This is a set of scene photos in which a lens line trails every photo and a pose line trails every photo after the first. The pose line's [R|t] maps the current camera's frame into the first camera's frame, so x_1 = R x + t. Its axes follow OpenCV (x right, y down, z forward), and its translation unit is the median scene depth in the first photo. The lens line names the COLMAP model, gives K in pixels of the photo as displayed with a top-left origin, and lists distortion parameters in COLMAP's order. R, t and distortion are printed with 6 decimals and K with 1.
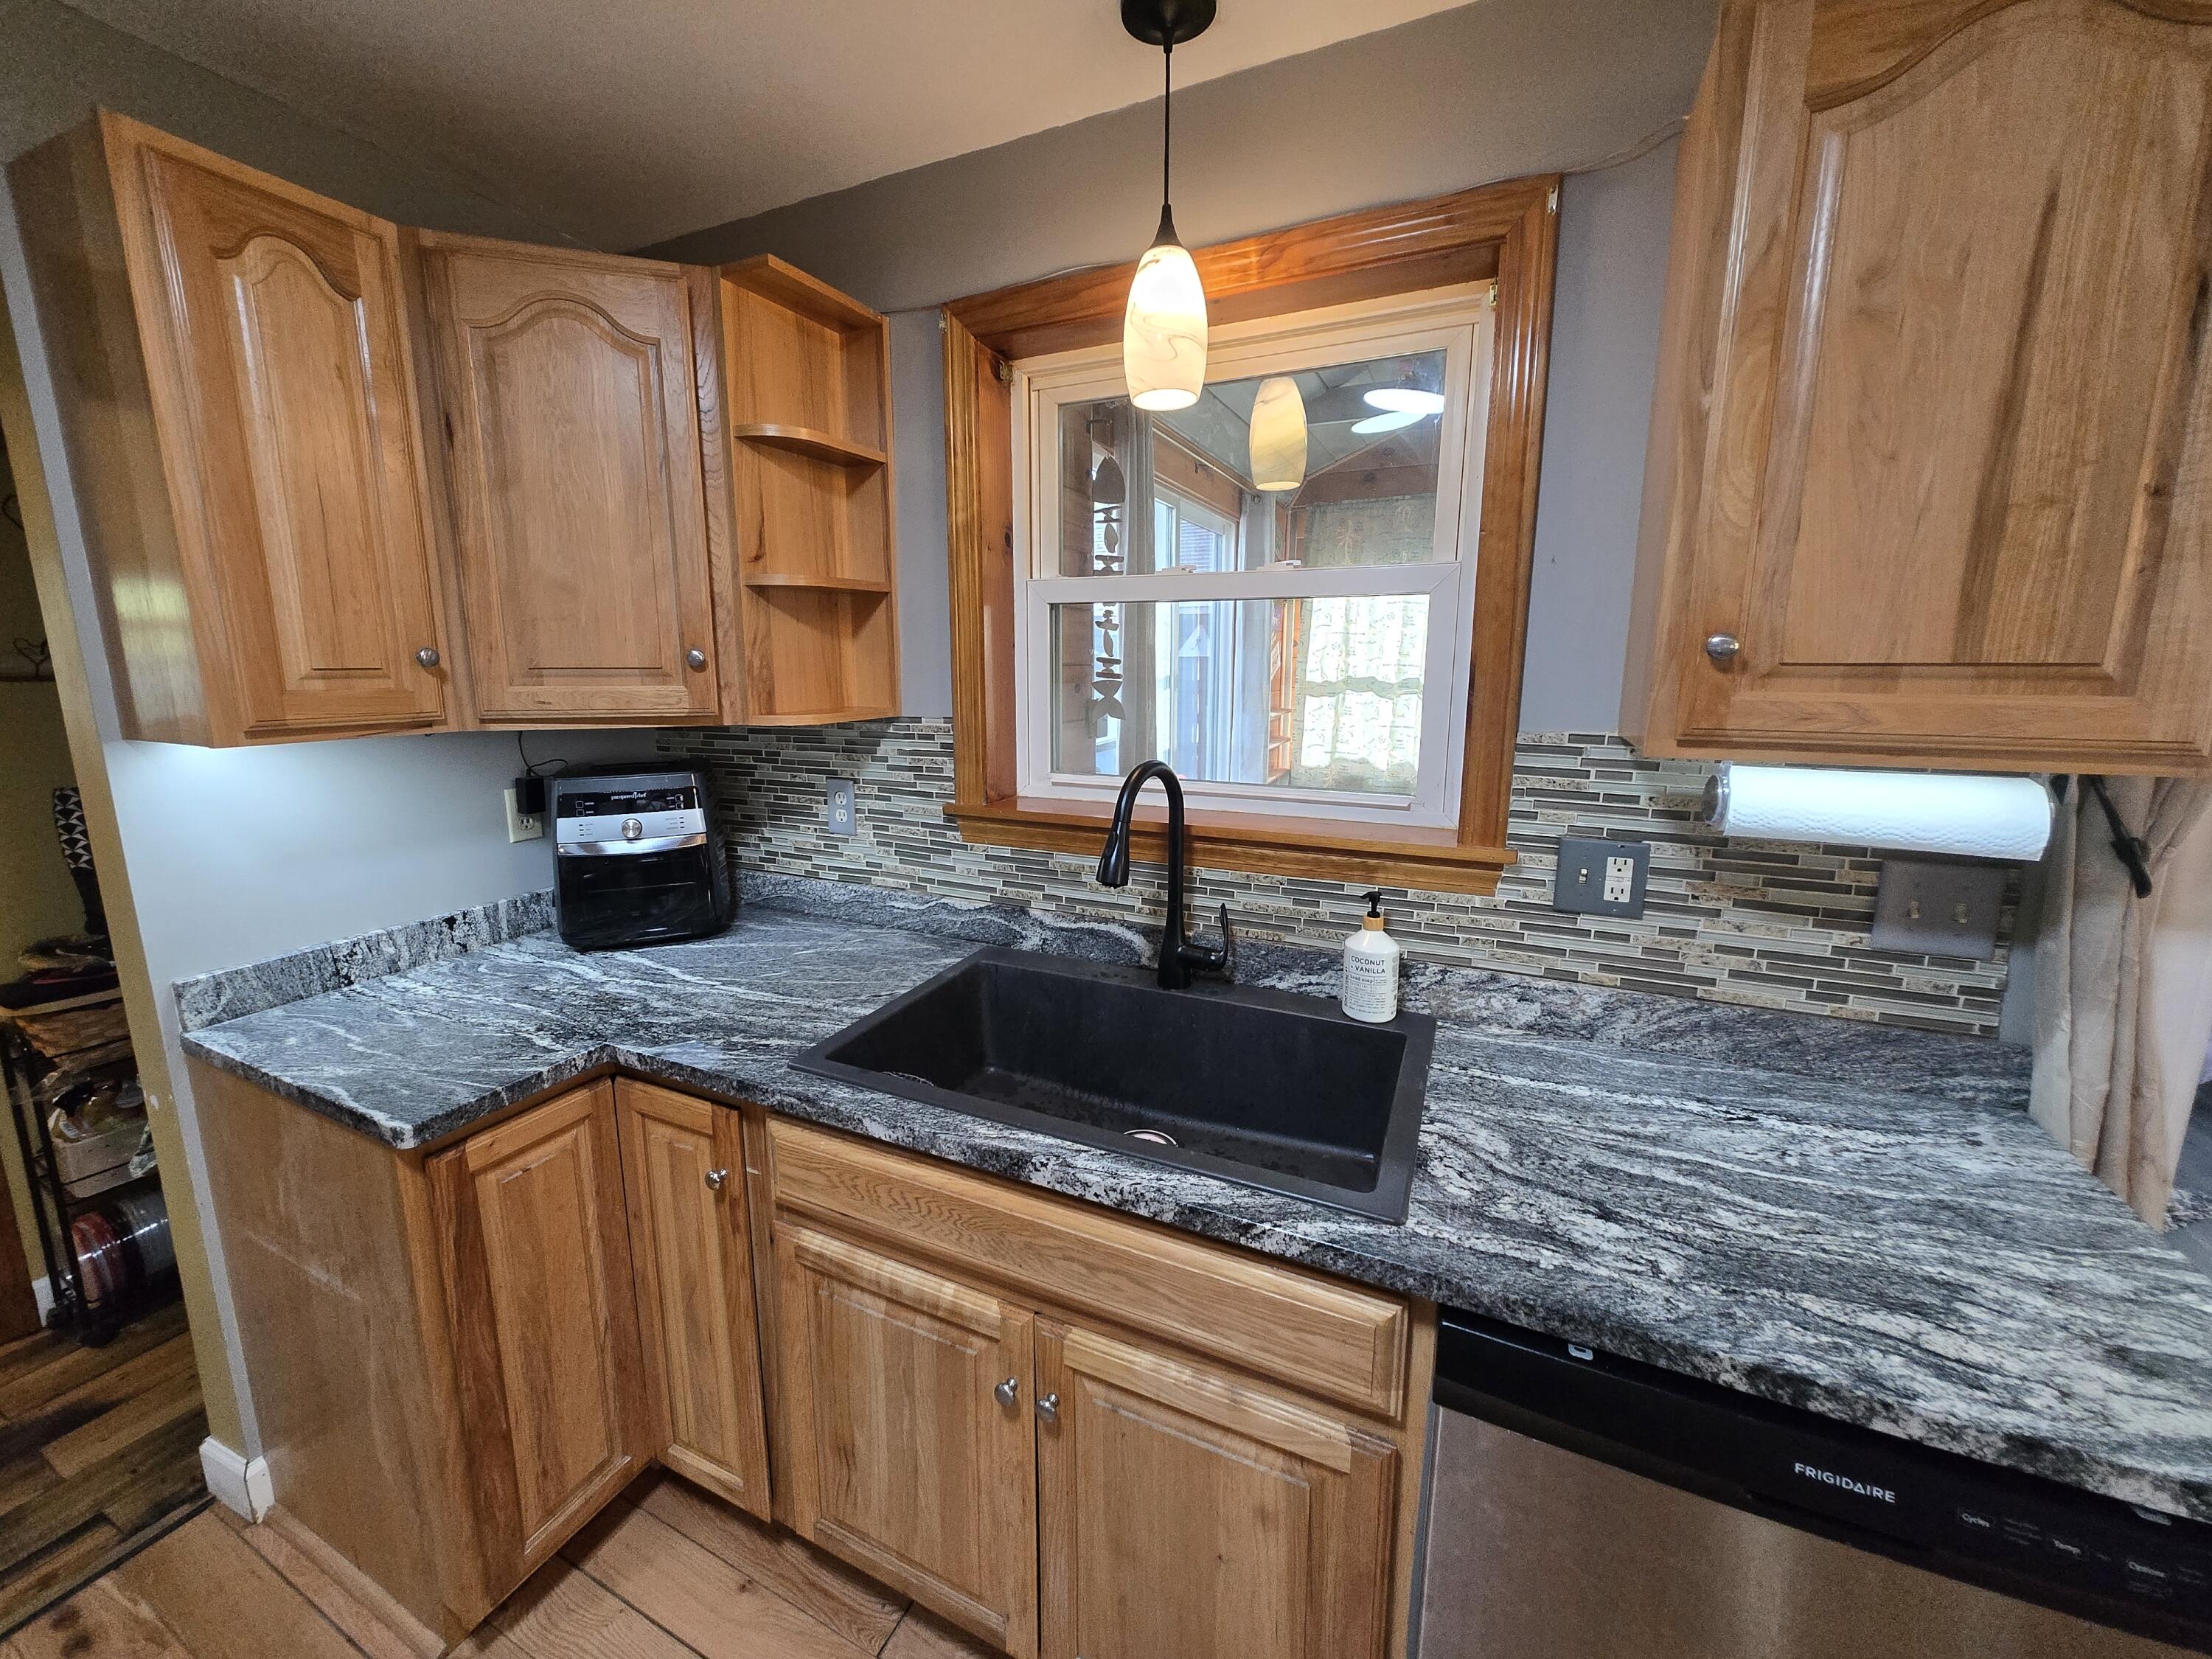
lens RADIAL K [[868.5, 0, 1089.7], [0, 868.5, 803.2], [0, 0, 1]] dist [0.002291, -0.001559]
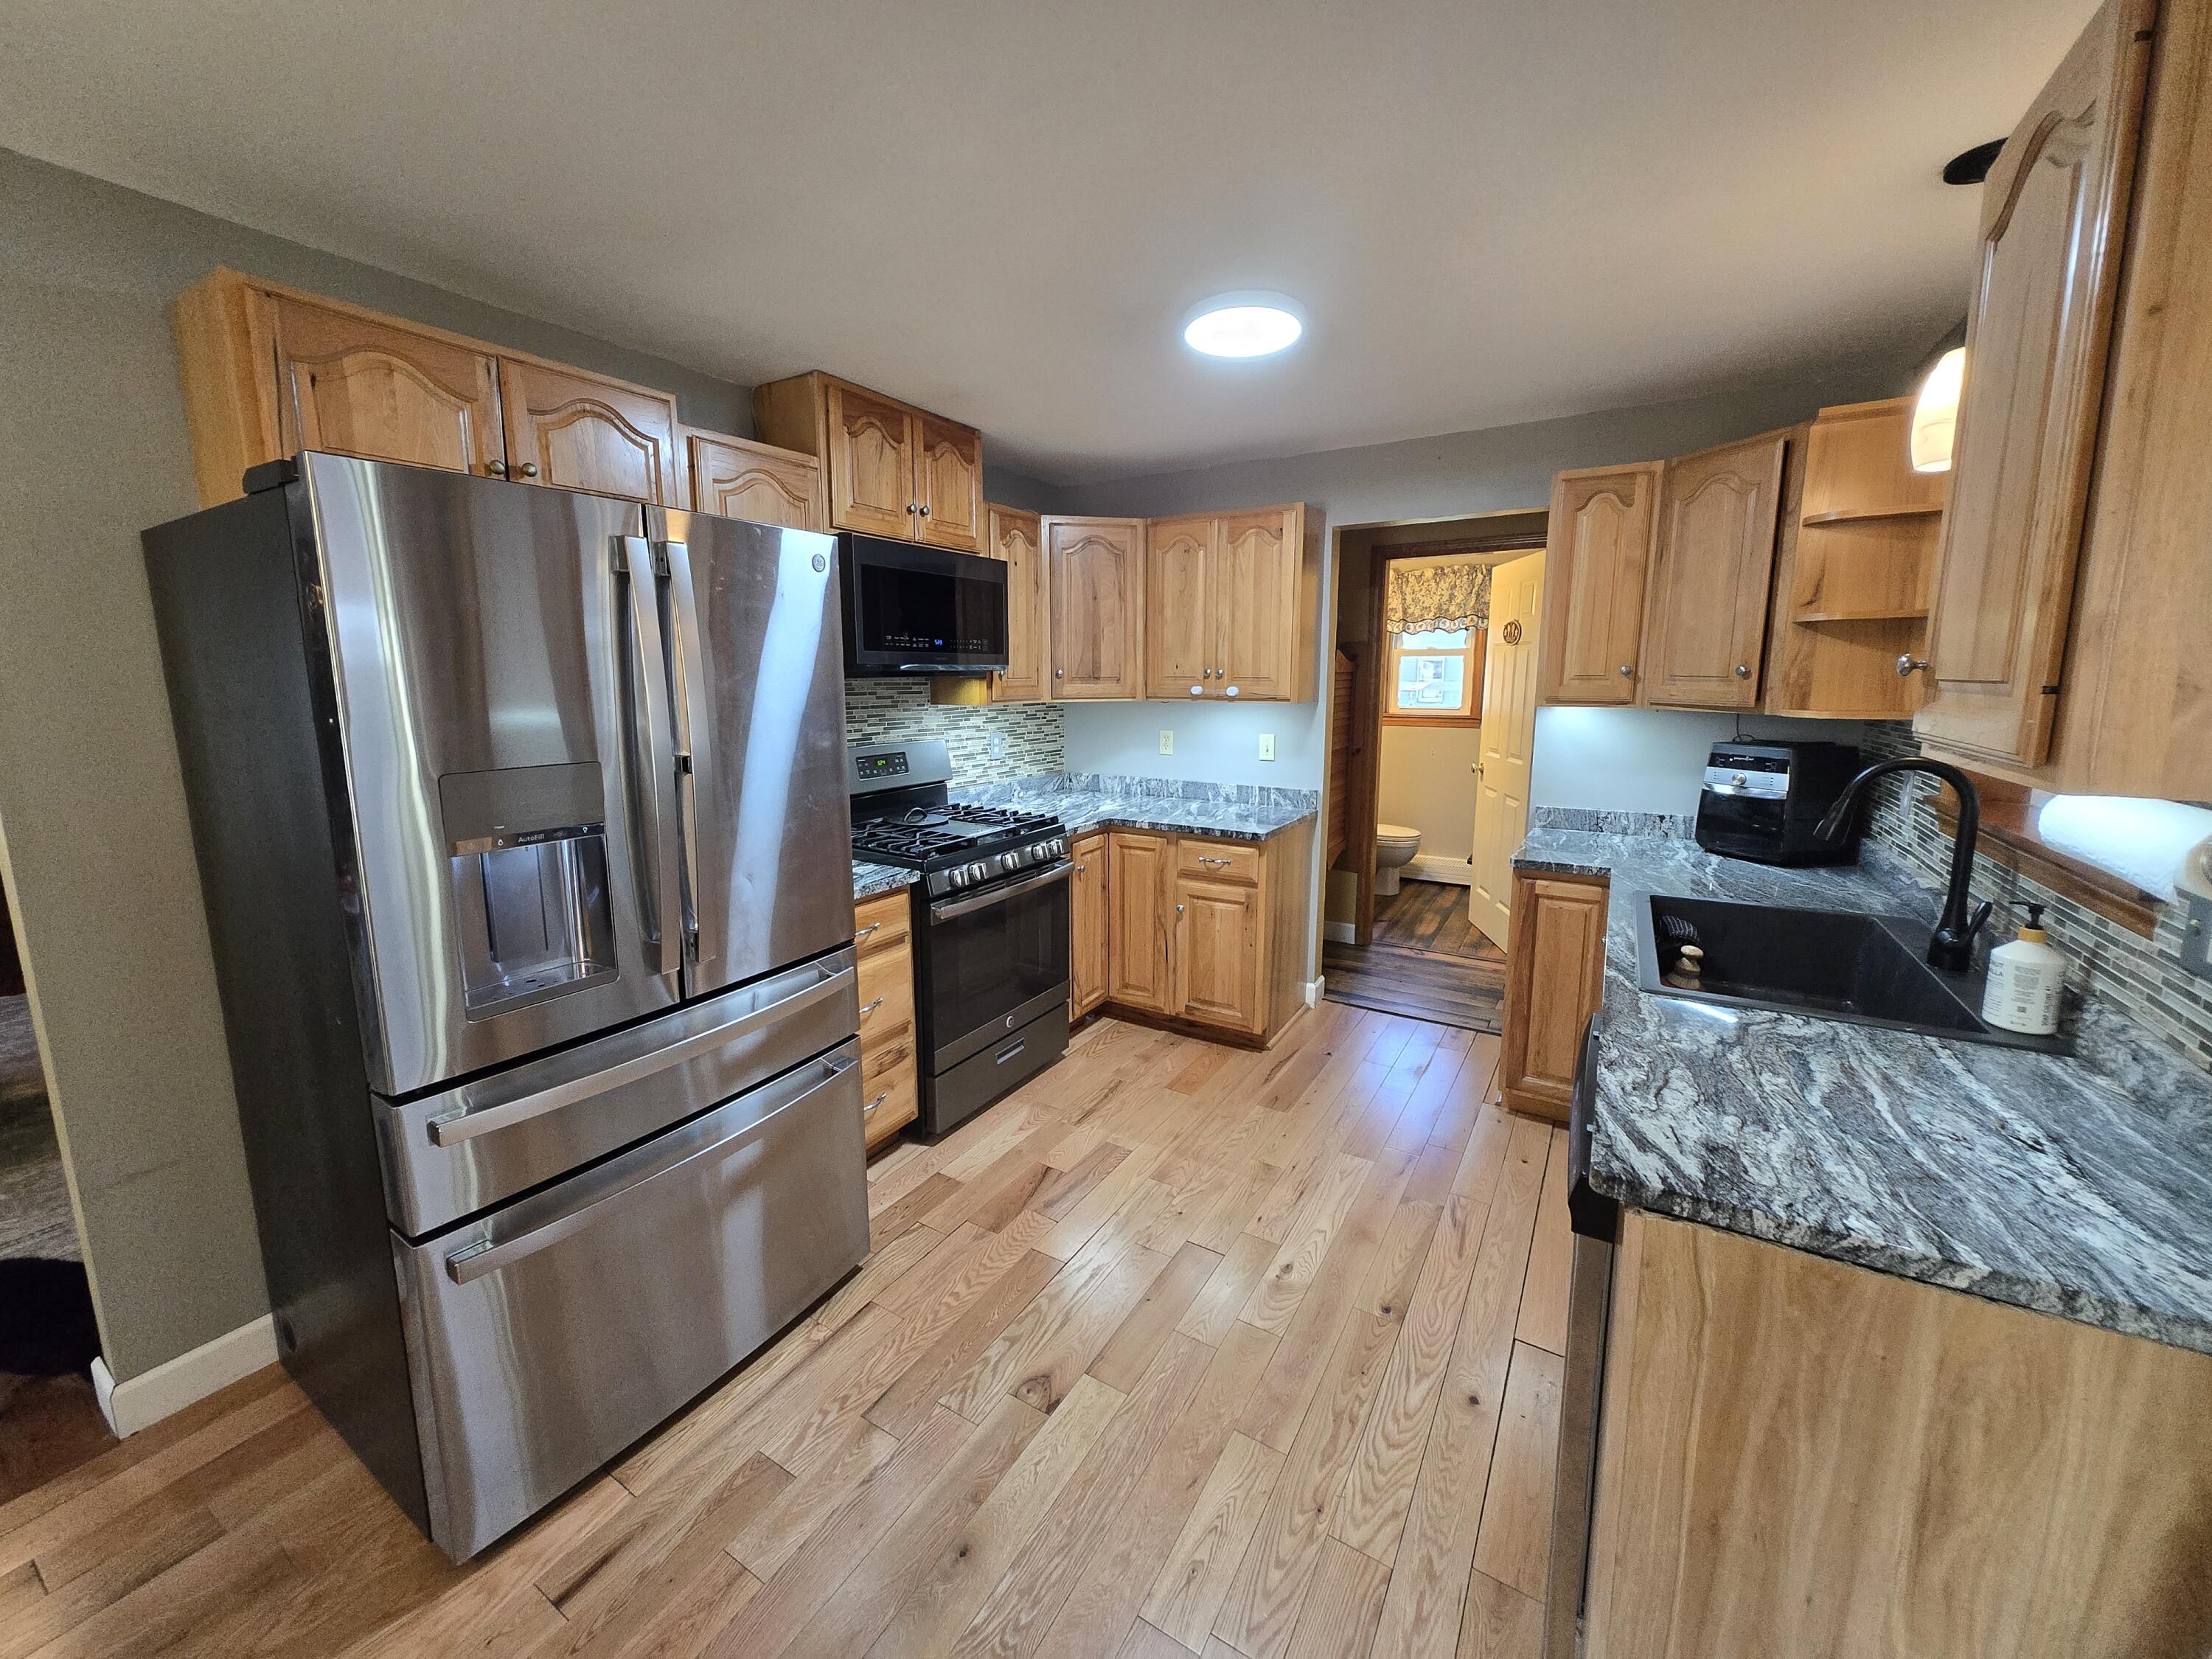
lens RADIAL K [[868.5, 0, 1083.9], [0, 868.5, 810.8], [0, 0, 1]] dist [0.002291, -0.001559]
pose [[-0.109222, 0.162252, -0.980686, 1.776094], [-0.161745, 0.970539, 0.178587, -0.006653], [0.980770, 0.178127, -0.079761, -0.037823]]
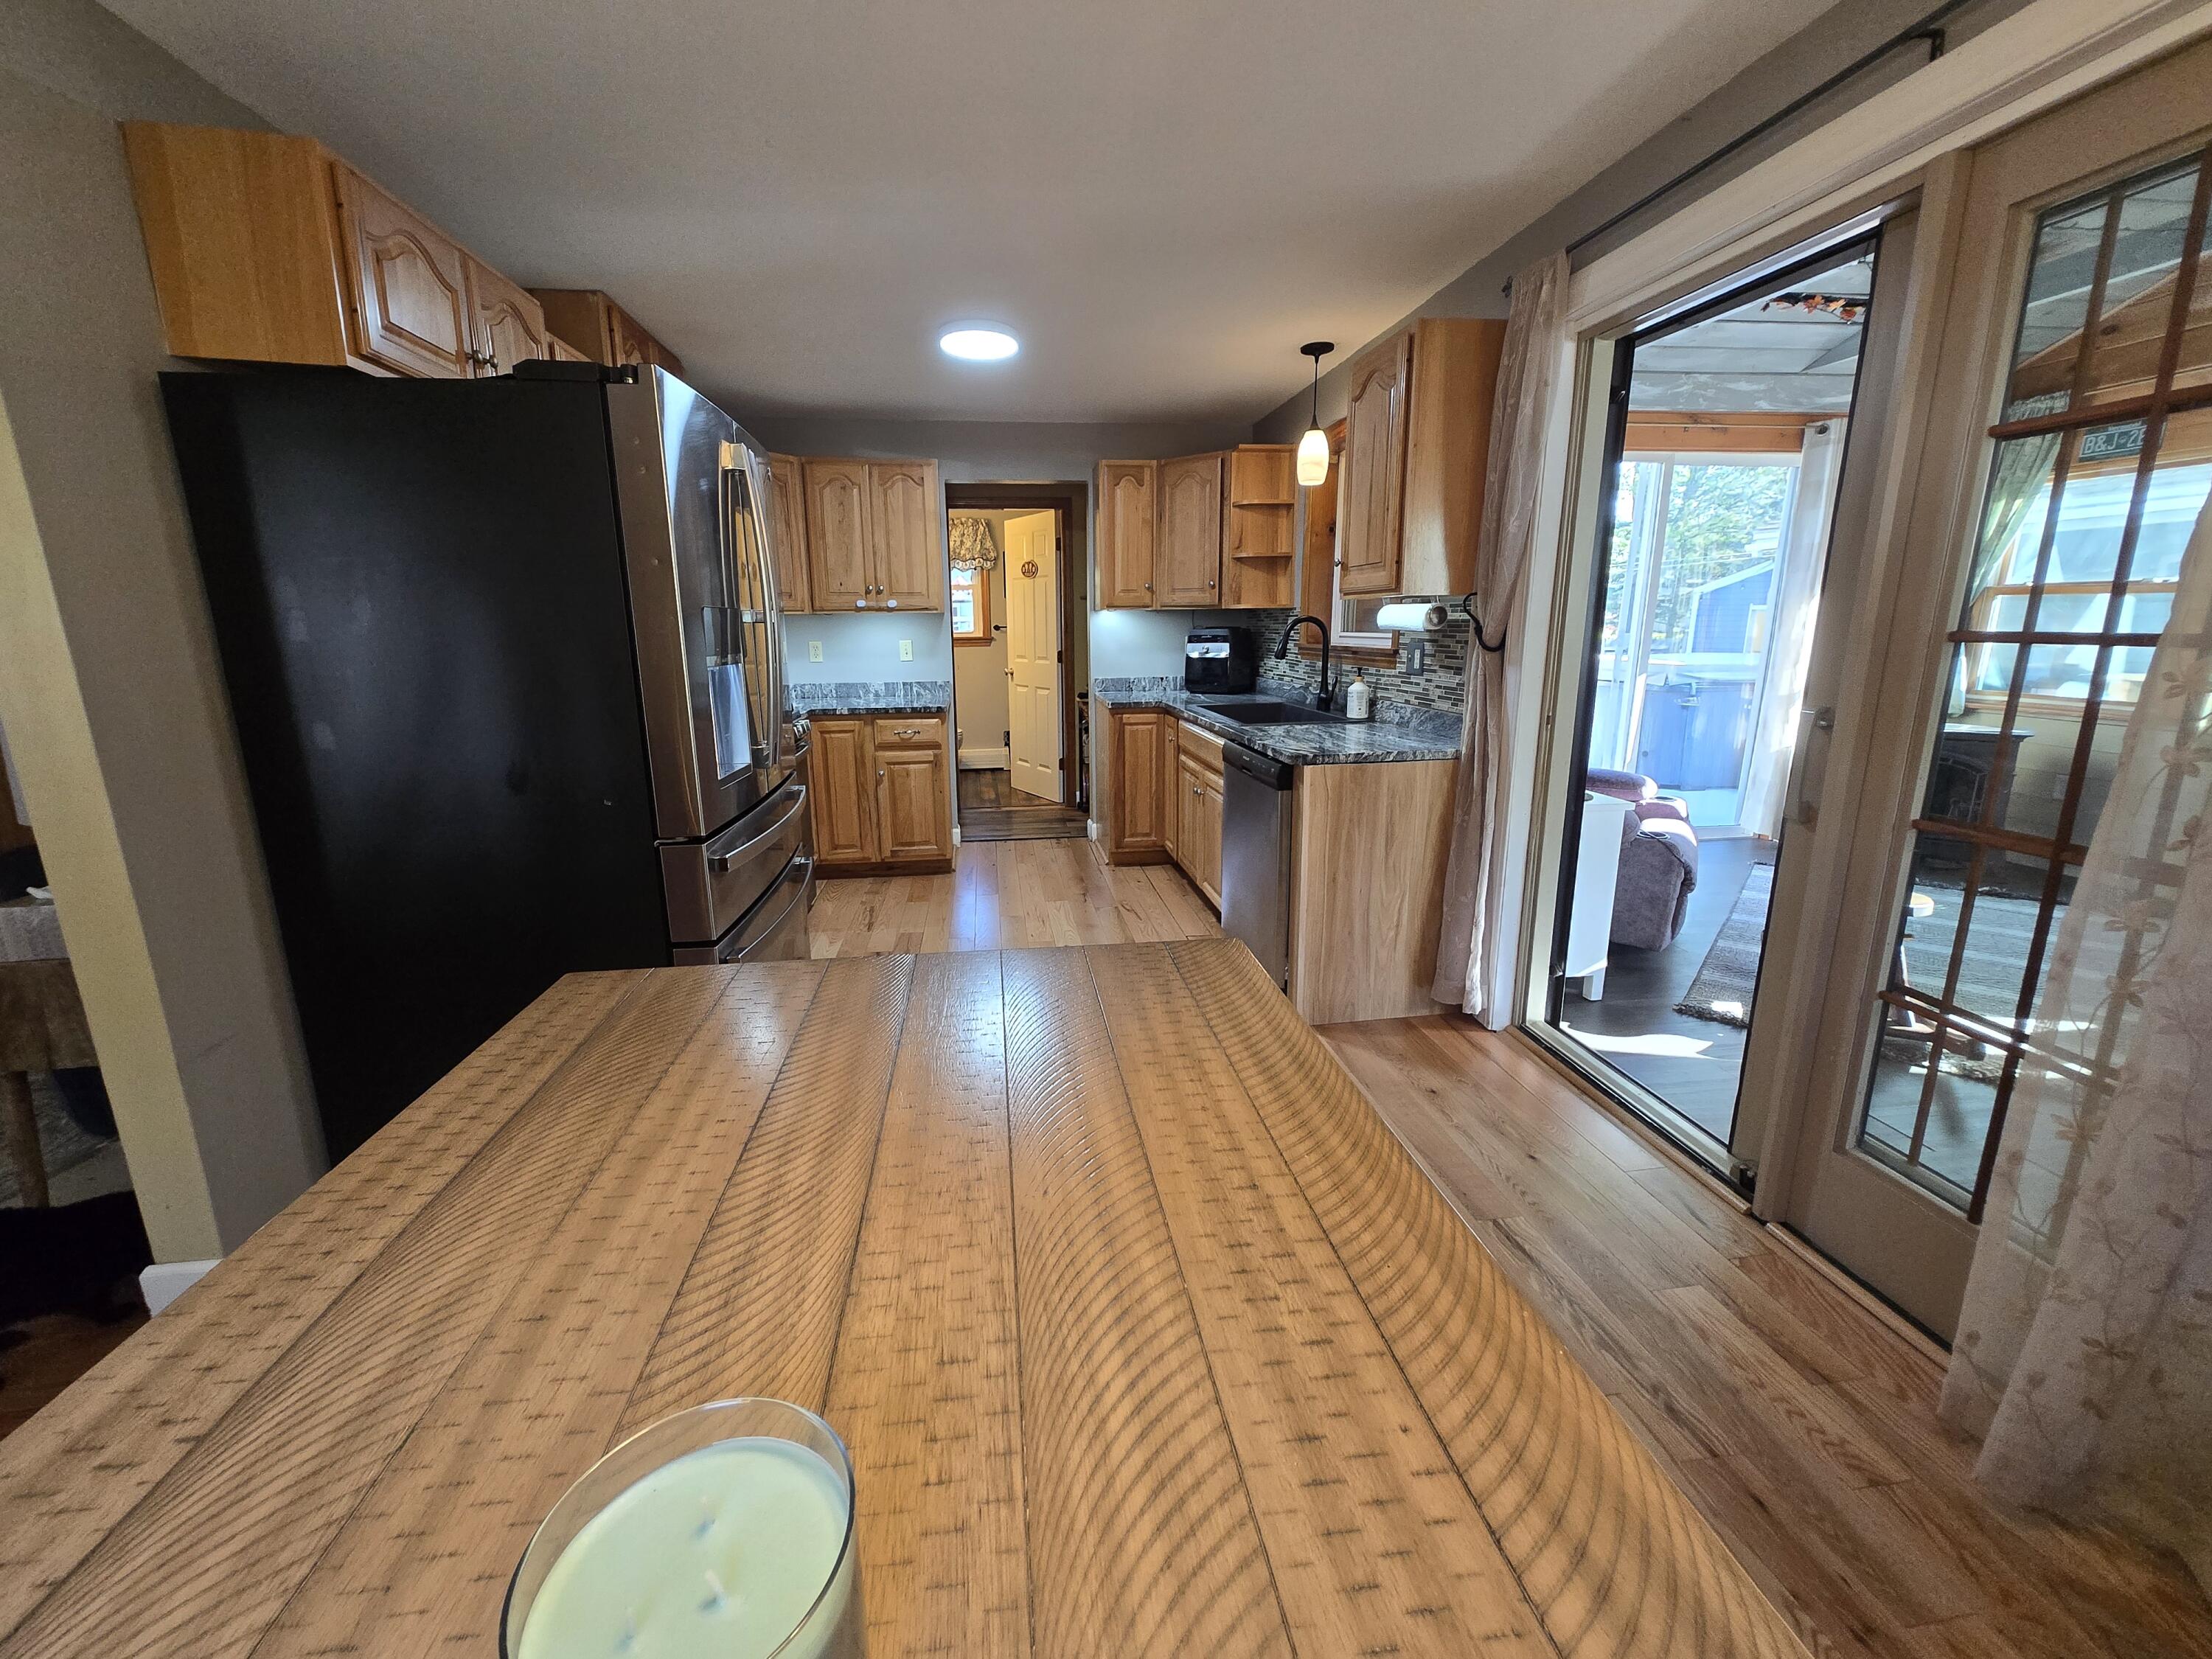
lens RADIAL K [[868.5, 0, 1088.0], [0, 868.5, 814.2], [0, 0, 1]] dist [0.002291, -0.001559]
pose [[0.543135, 0.178636, -0.820423, 2.559137], [-0.132142, 0.983115, 0.126580, 0.385716], [0.829182, 0.039662, 0.557569, -1.316568]]
